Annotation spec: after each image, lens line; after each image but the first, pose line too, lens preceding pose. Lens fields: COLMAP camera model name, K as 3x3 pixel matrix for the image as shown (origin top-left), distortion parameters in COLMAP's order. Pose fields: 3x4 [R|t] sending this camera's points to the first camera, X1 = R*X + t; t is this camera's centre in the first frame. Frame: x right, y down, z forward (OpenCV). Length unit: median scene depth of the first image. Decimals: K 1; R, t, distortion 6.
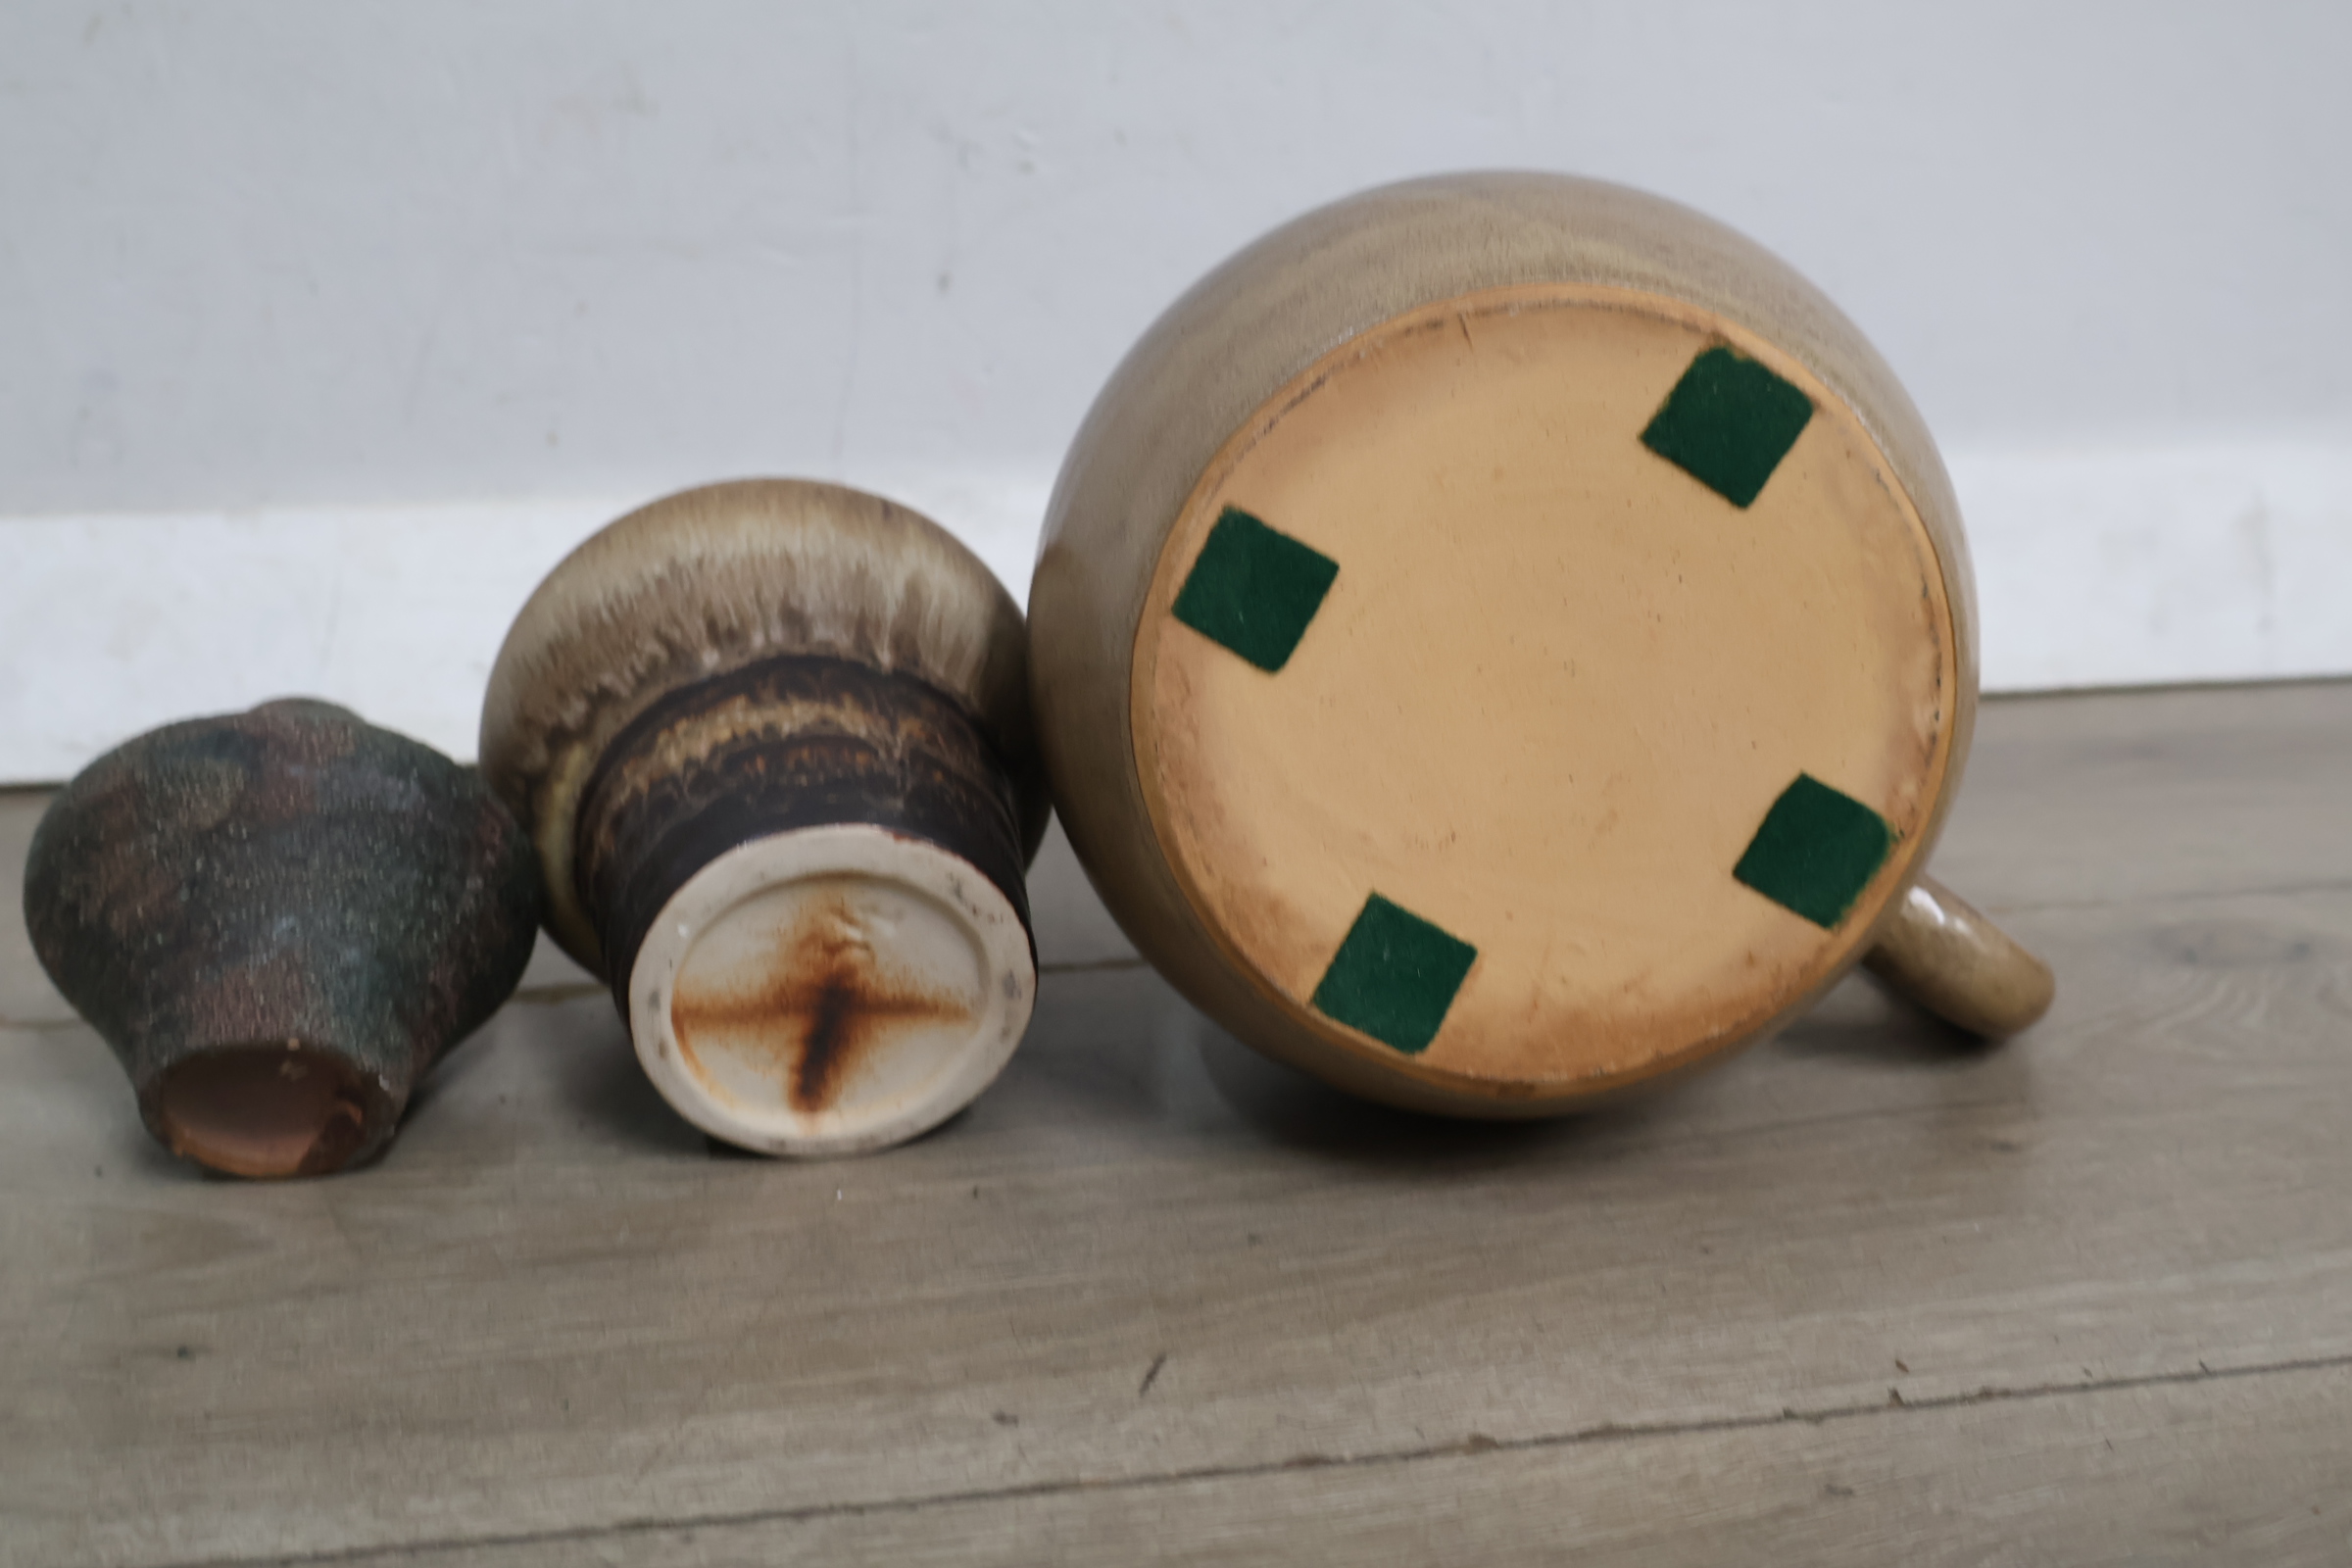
lens RADIAL K [[2584.0, 0, 1176.0], [0, 2584.0, 784.0], [0, 0, 1]] dist [0.010300, -0.002877]
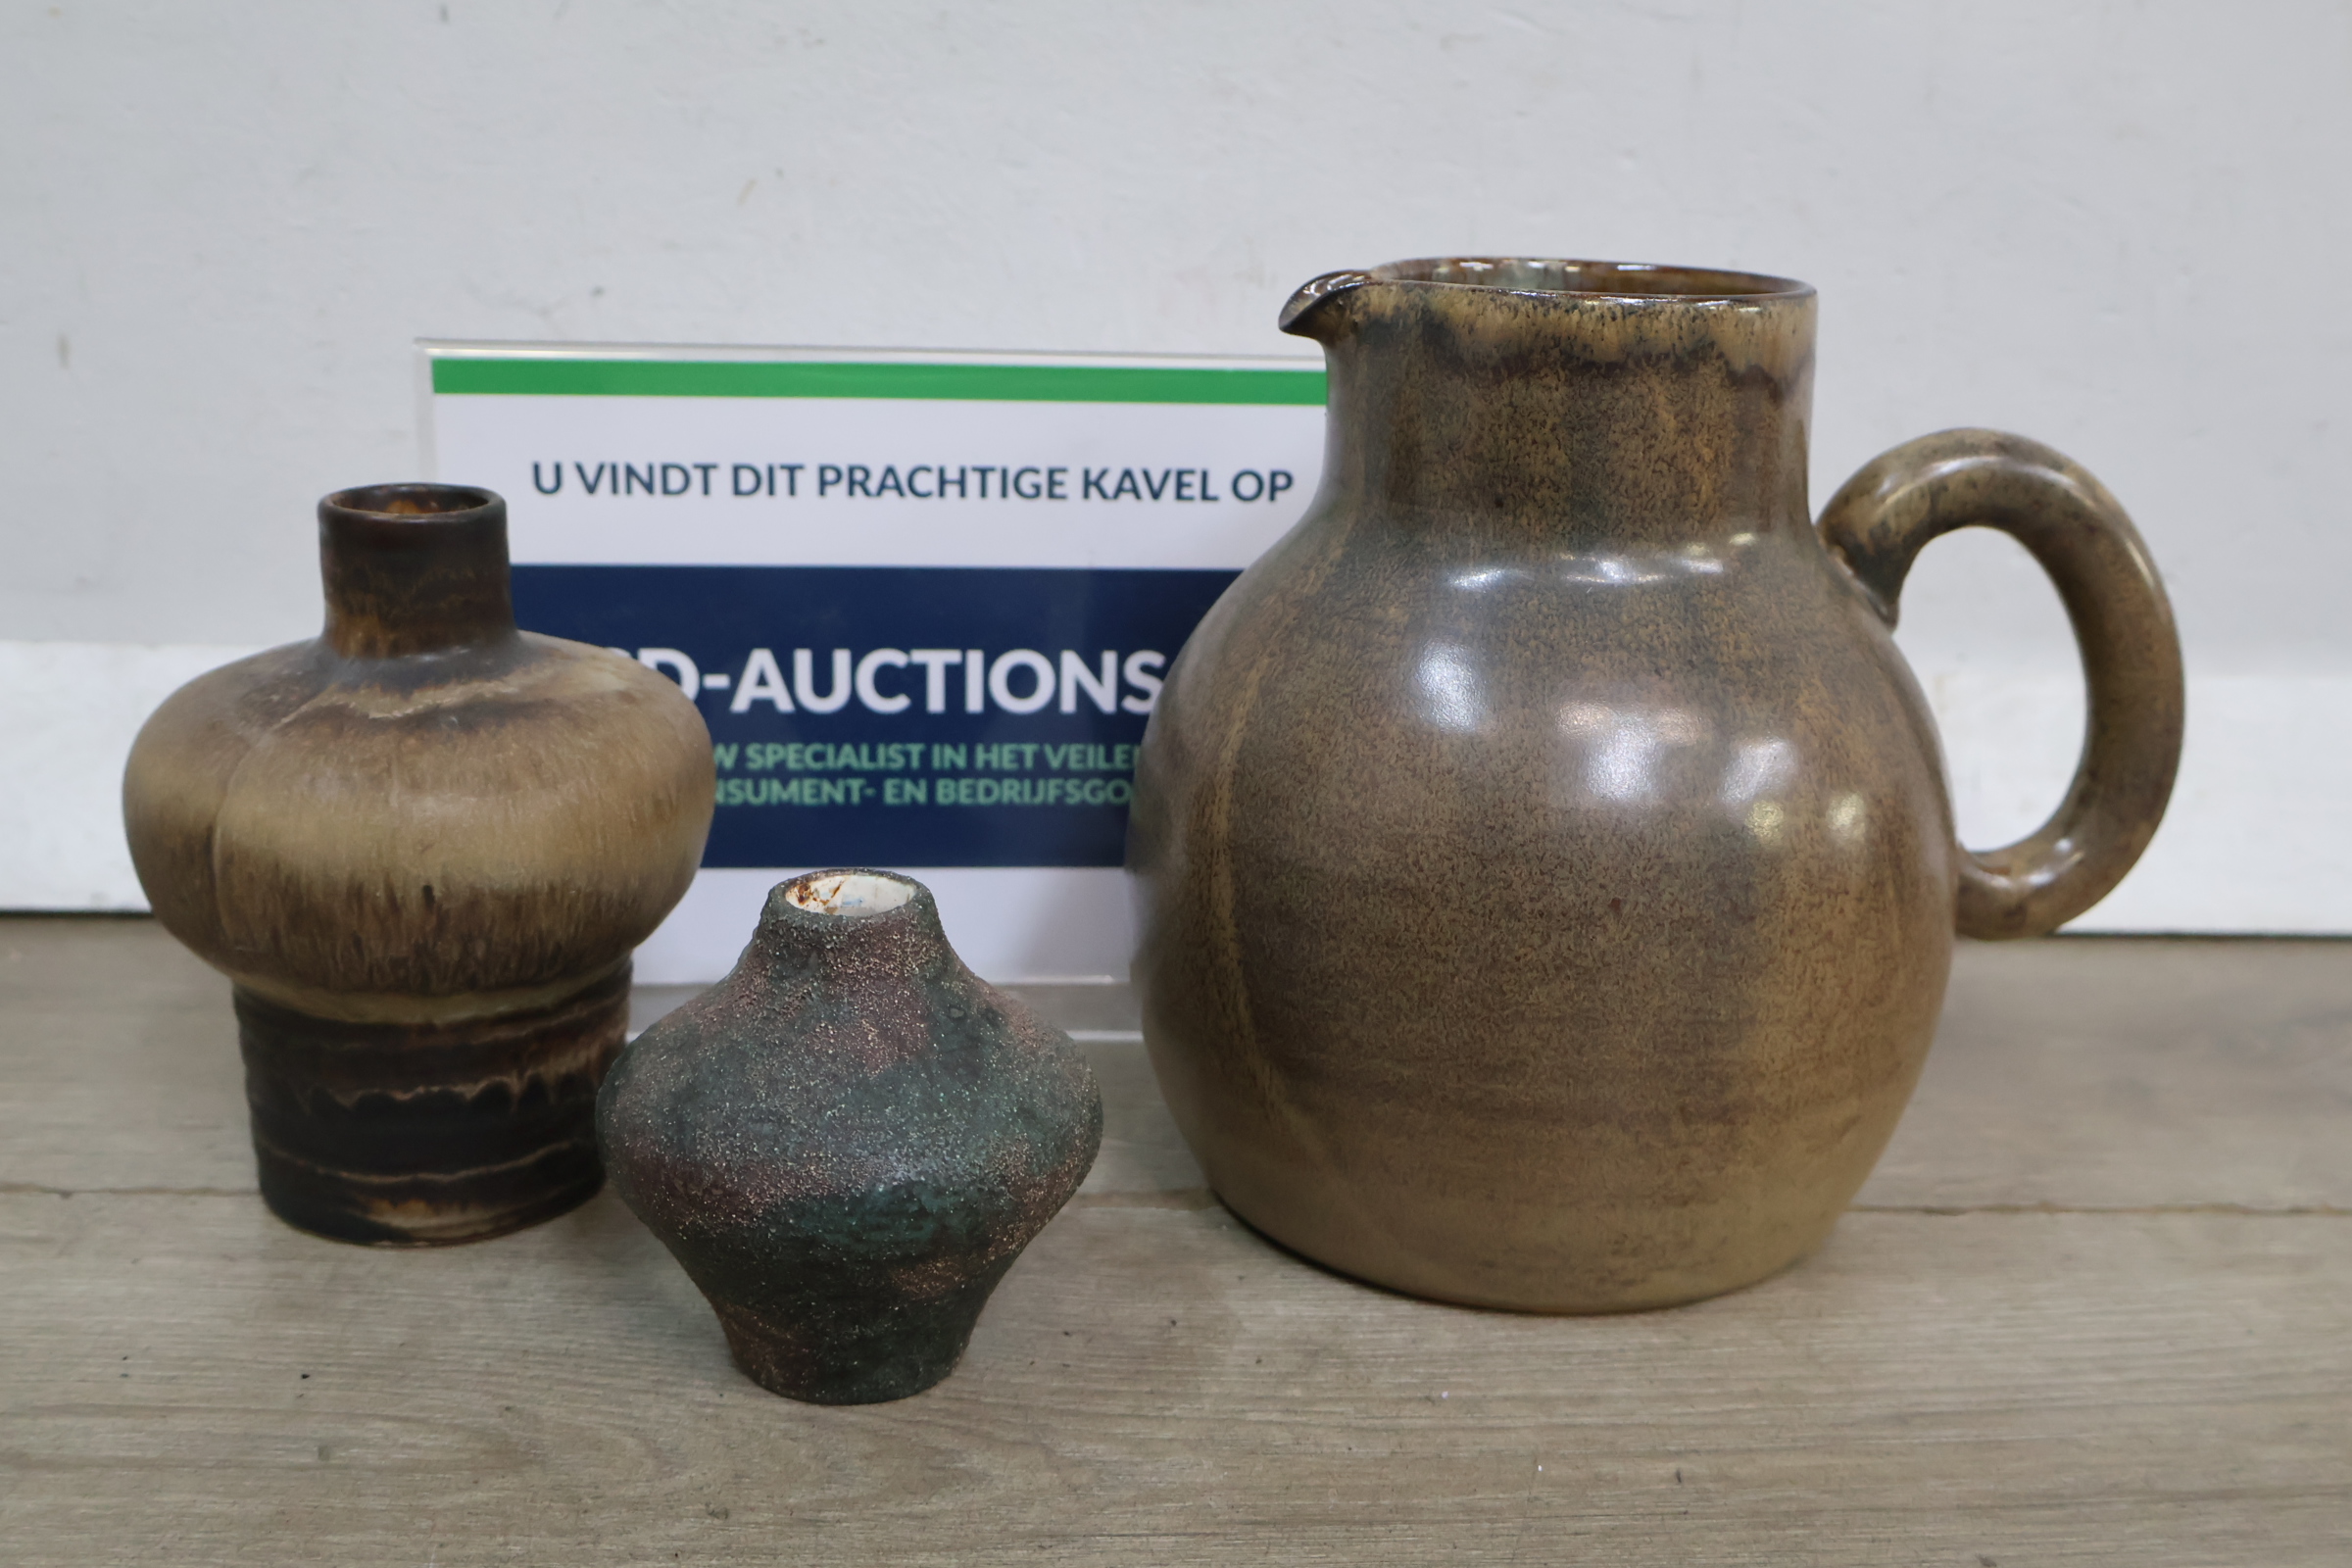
lens RADIAL K [[2581.6, 0, 1176.5], [0, 2581.6, 797.0], [0, 0, 1]] dist [0.013699, 0.005678]
pose [[0.991394, 0.059864, -0.116420, -0.195291], [-0.060830, 0.998137, -0.004757, -0.096068], [0.115919, 0.011798, 0.993189, 0.005809]]
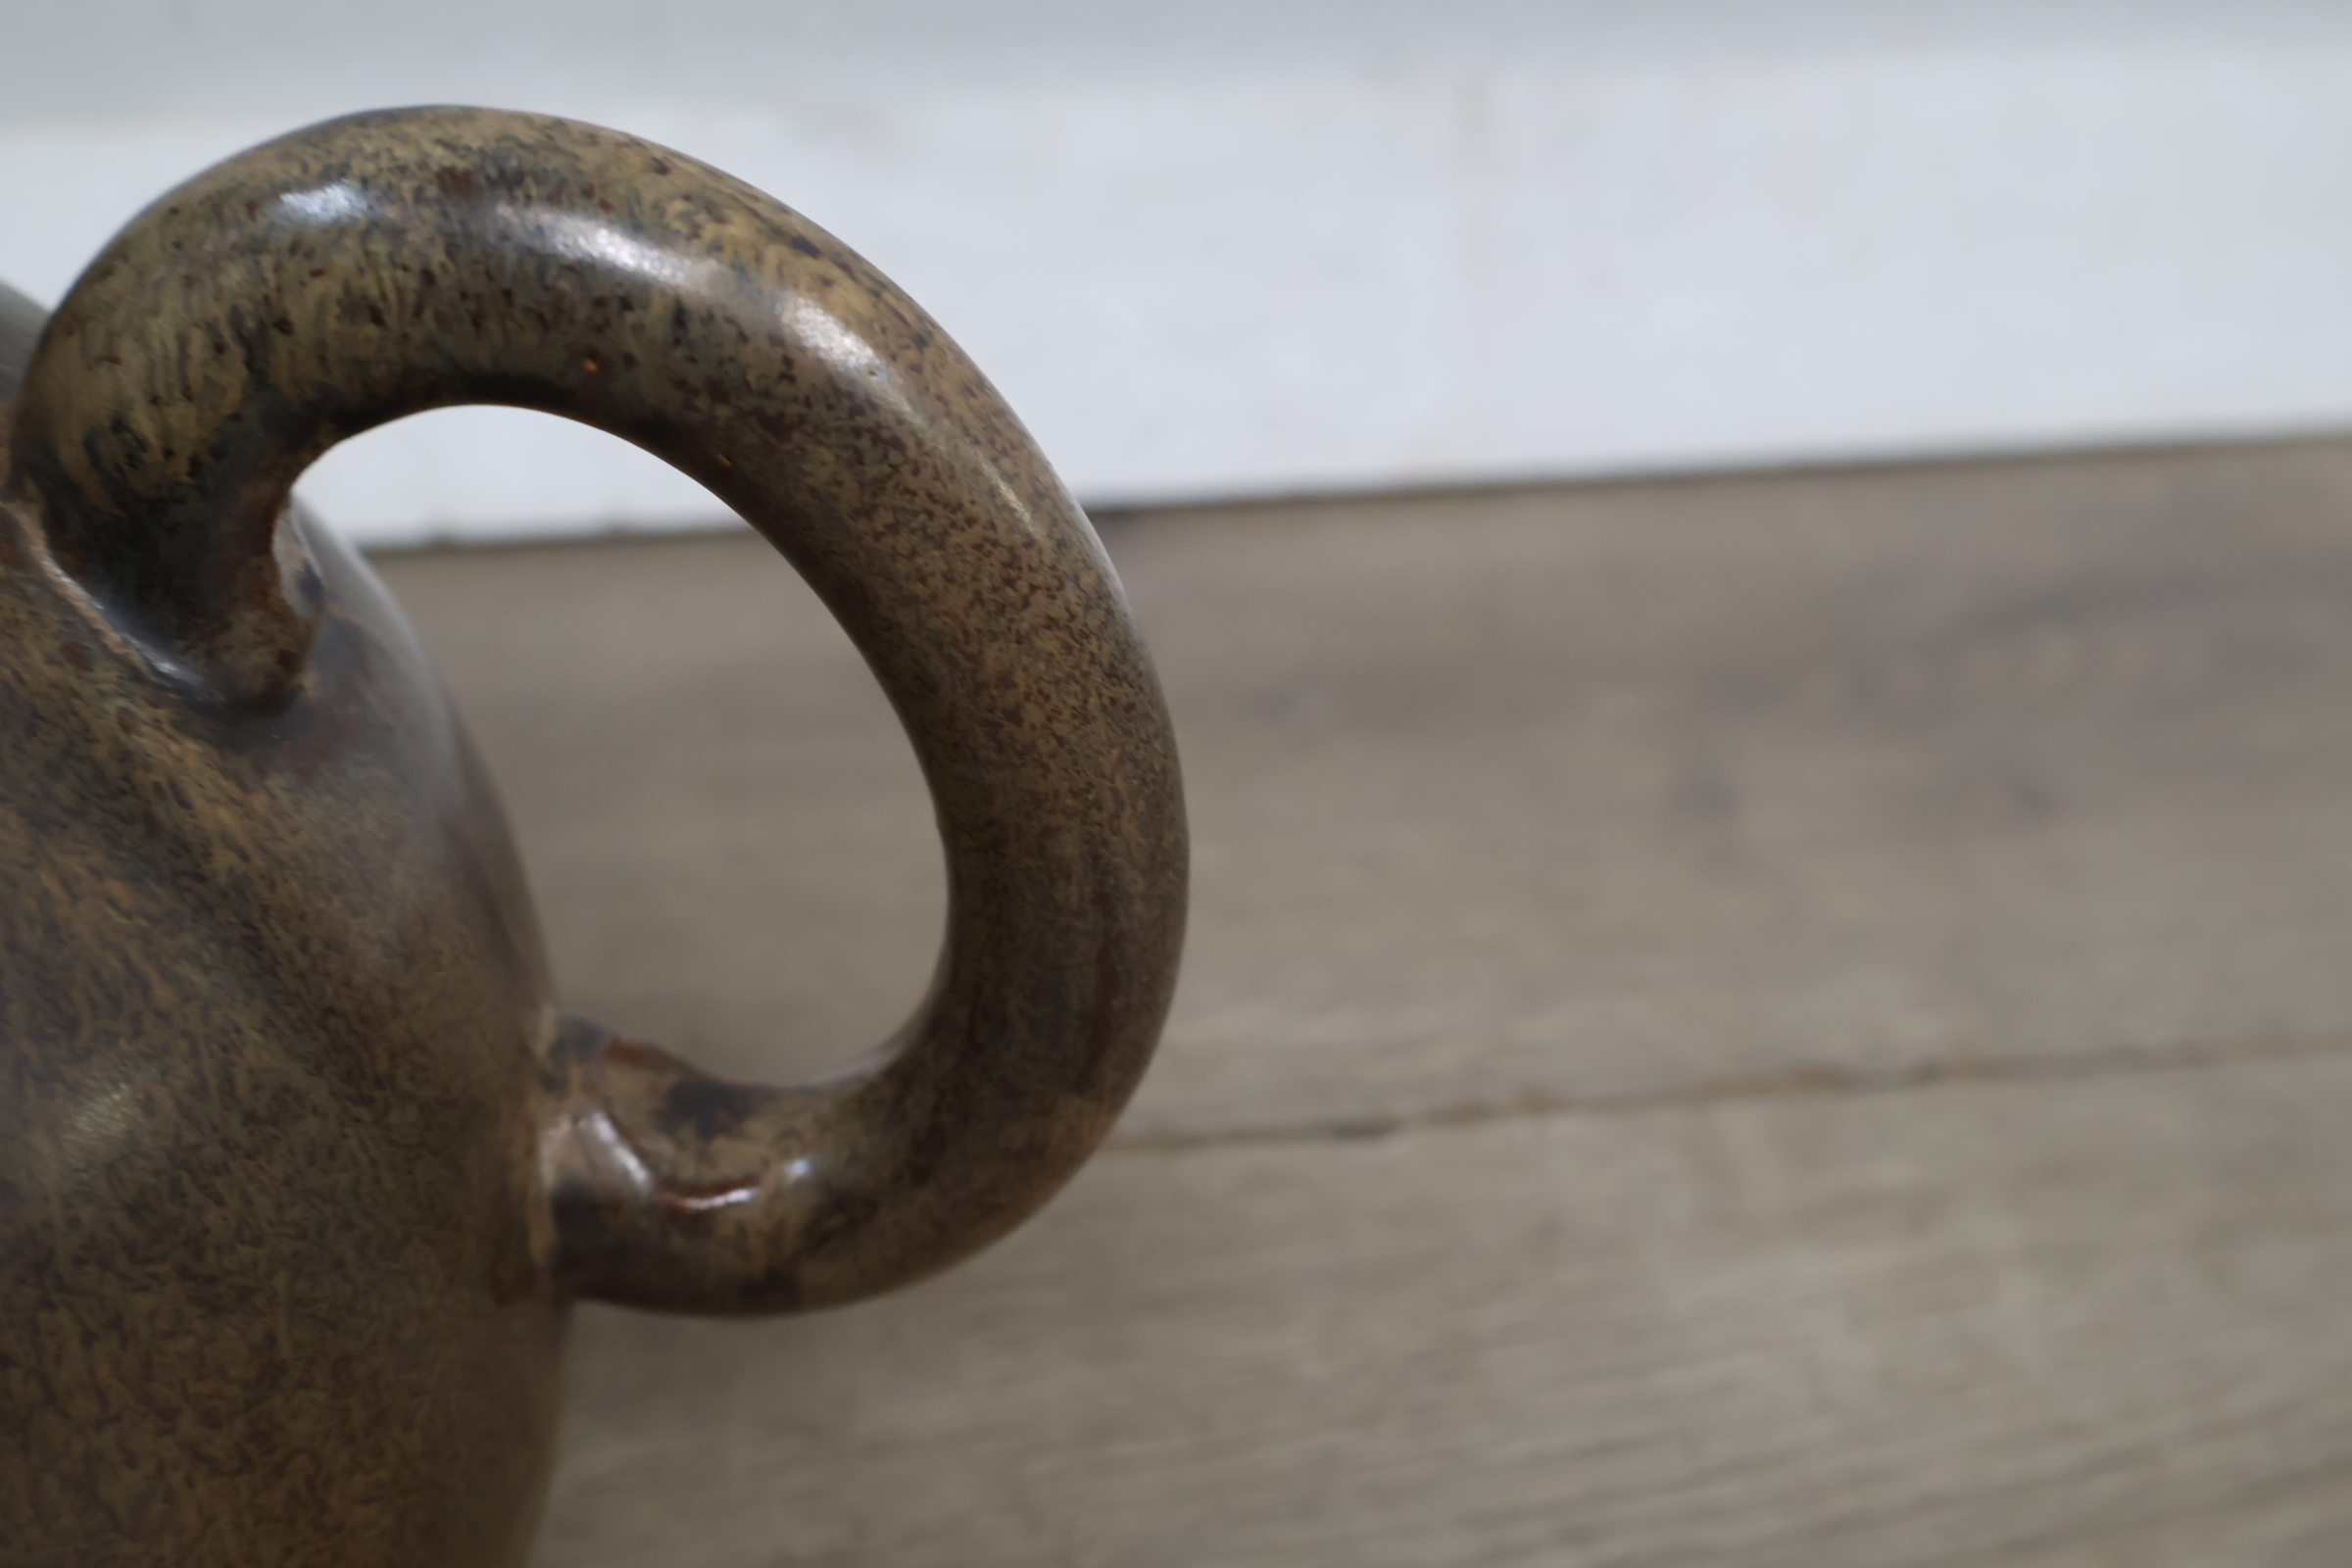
lens RADIAL K [[2584.0, 0, 1176.0], [0, 2584.0, 784.0], [0, 0, 1]] dist [0.010300, -0.002877]
pose [[0.999529, 0.028450, -0.011462, 0.012519], [-0.023746, 0.954293, 0.297928, -0.268374], [0.019414, -0.297516, 0.954519, 0.668015]]
